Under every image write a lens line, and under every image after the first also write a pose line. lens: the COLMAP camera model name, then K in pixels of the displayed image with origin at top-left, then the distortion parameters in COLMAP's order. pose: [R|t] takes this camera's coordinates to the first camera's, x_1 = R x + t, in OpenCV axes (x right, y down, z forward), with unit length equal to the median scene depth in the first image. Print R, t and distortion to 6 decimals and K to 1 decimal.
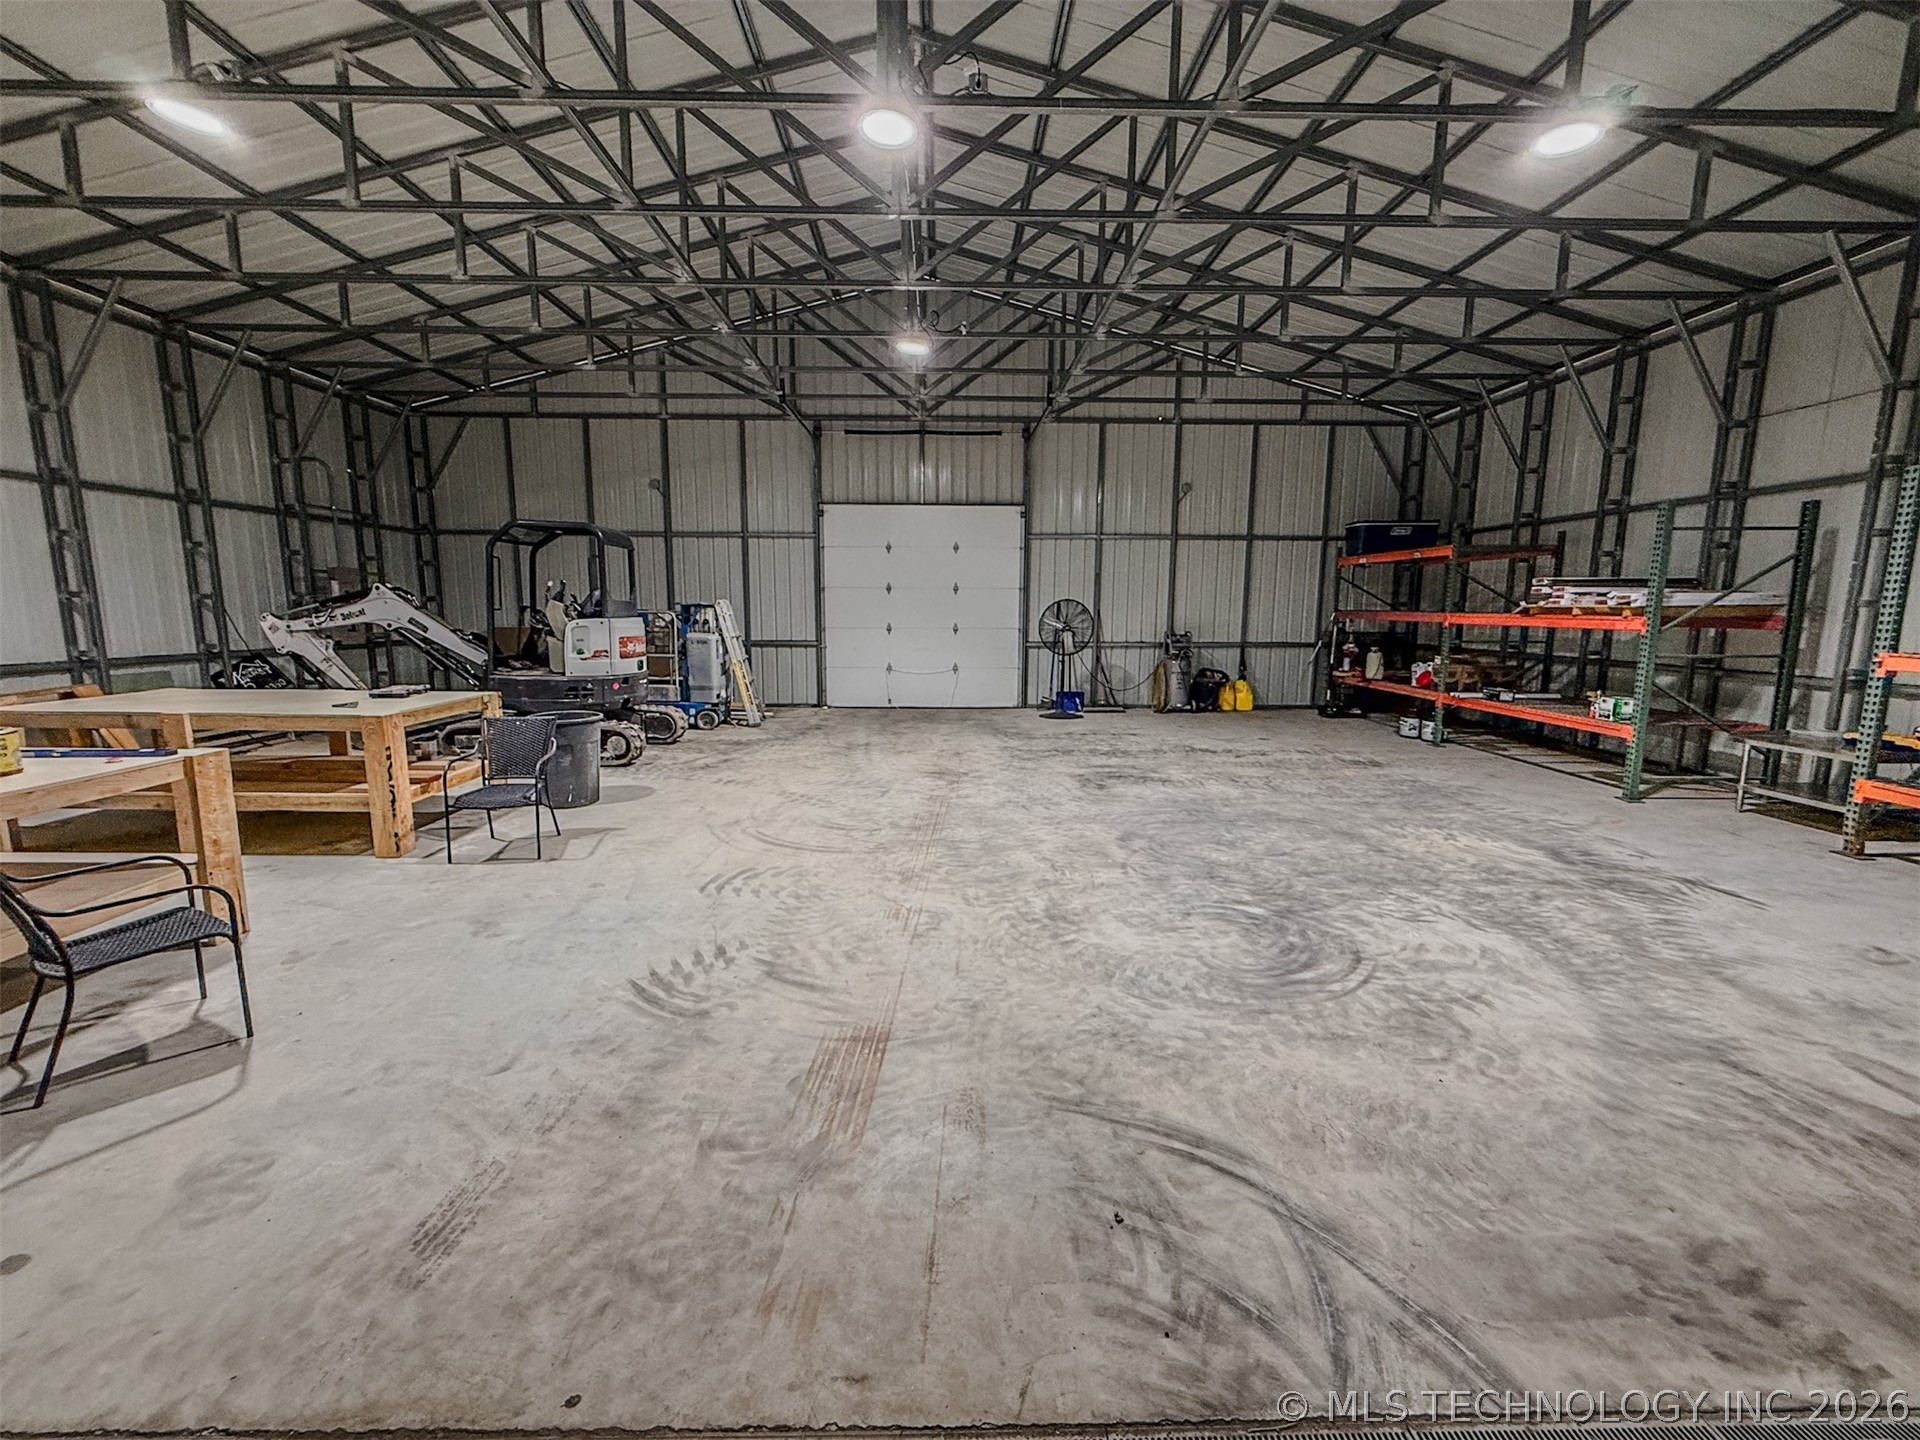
lens RADIAL K [[781.1, 0, 953.7], [0, 781.1, 722.5], [0, 0, 1]] dist [0.006020, -0.000869]
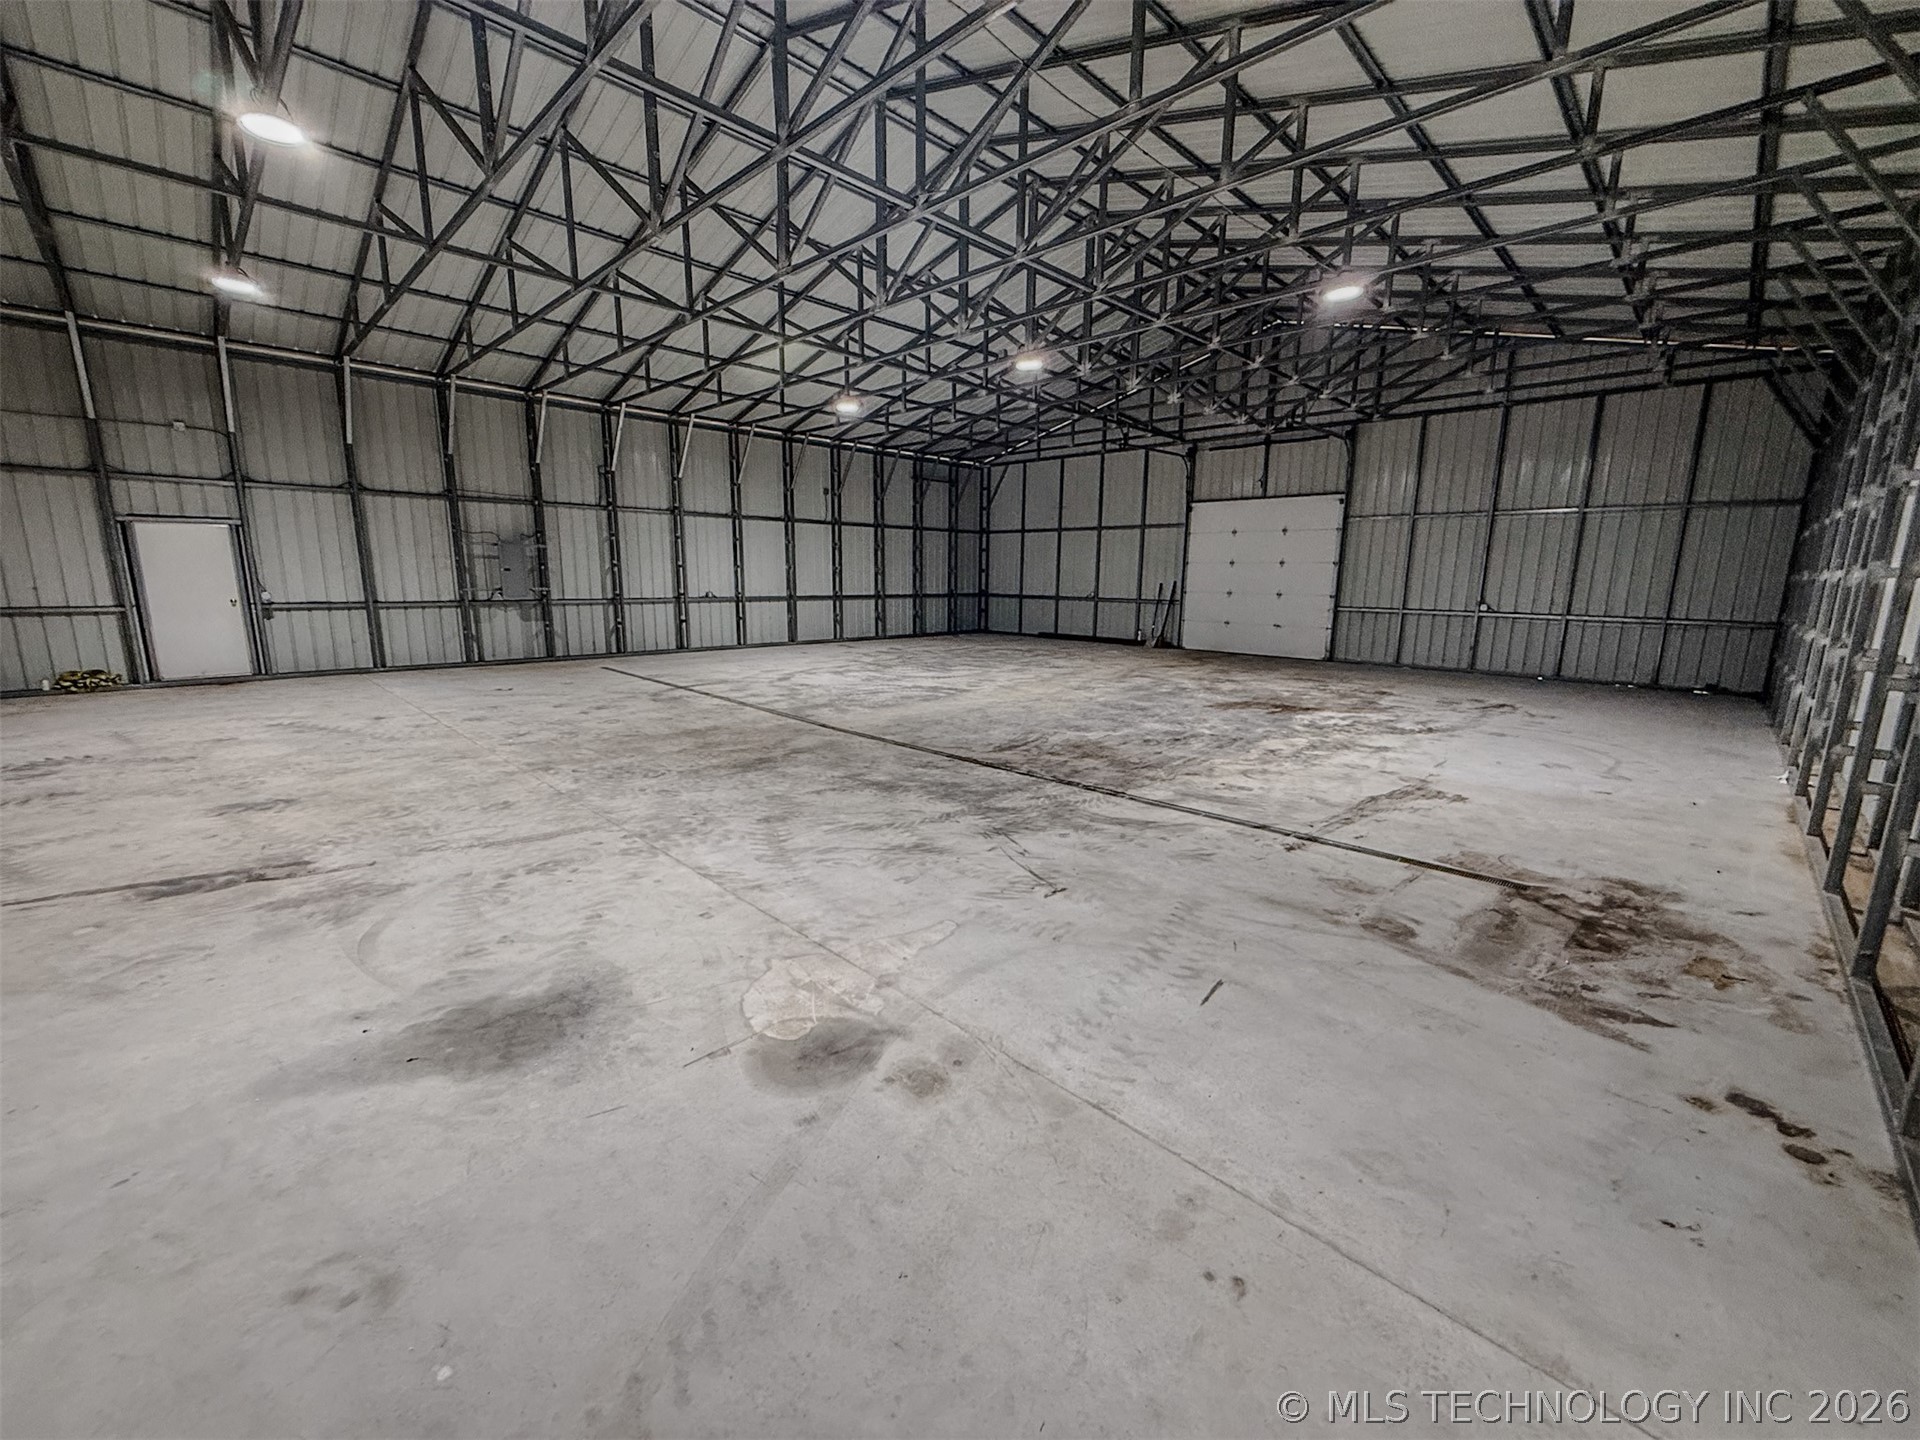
lens RADIAL K [[781.1, 0, 943.8], [0, 781.1, 717.9], [0, 0, 1]] dist [0.006020, -0.000869]
pose [[0.690874, 0.136842, -0.709906, 0.575955], [-0.117093, 0.990139, 0.076906, 0.046880], [0.713430, 0.029993, 0.700085, -0.288644]]
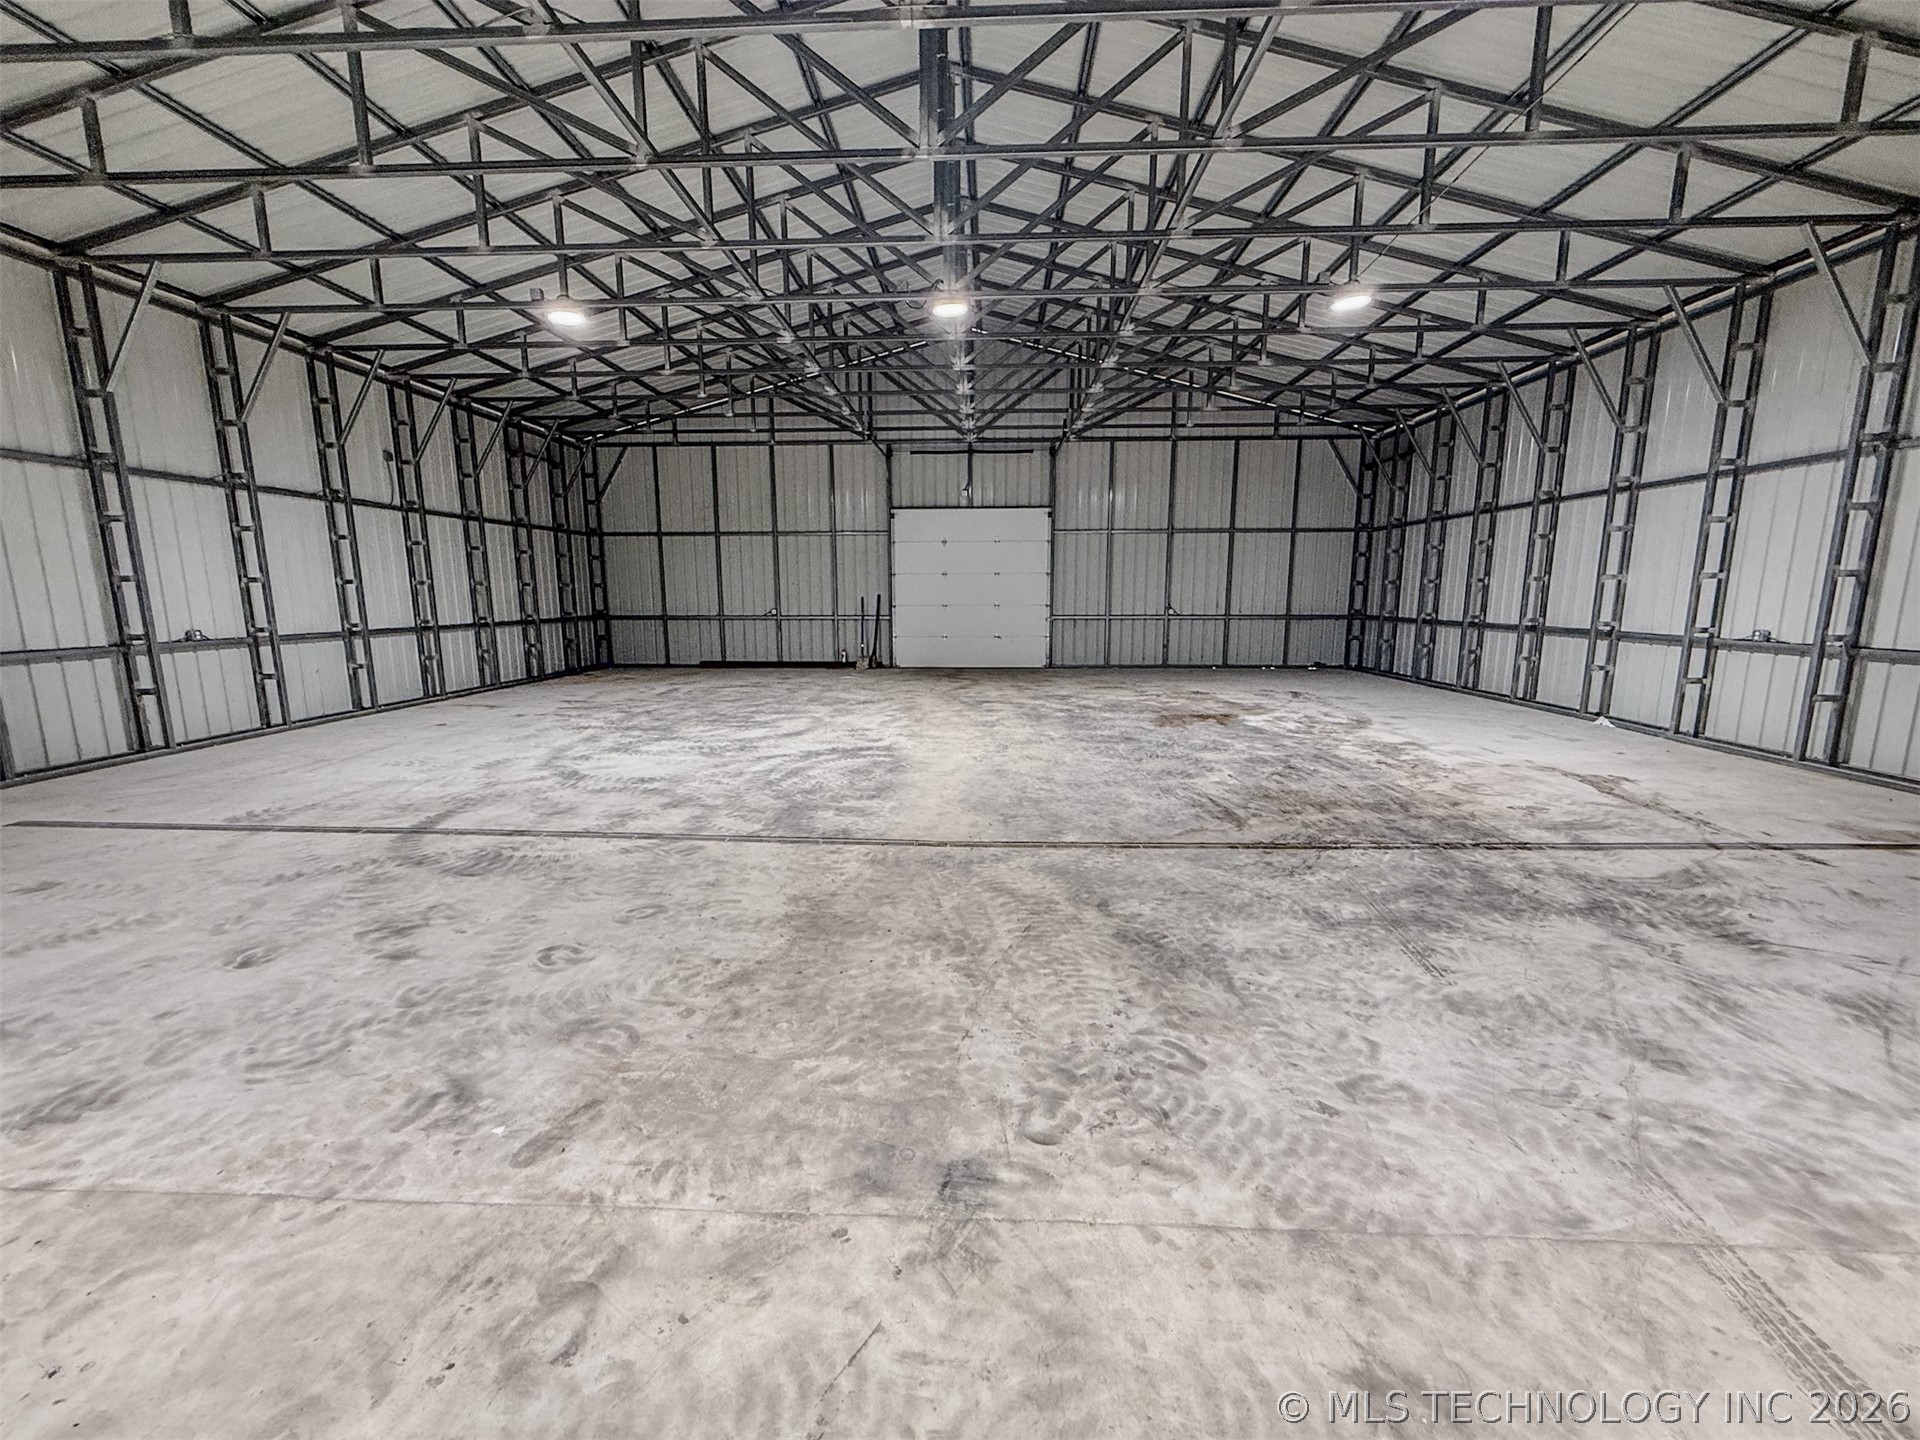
lens RADIAL K [[781.1, 0, 962.7], [0, 781.1, 718.4], [0, 0, 1]] dist [0.006020, -0.000869]
pose [[0.997990, 0.003458, -0.063269, 0.029542], [-0.002719, 0.999927, 0.011765, 0.050469], [0.063305, -0.011570, 0.997927, -0.281841]]
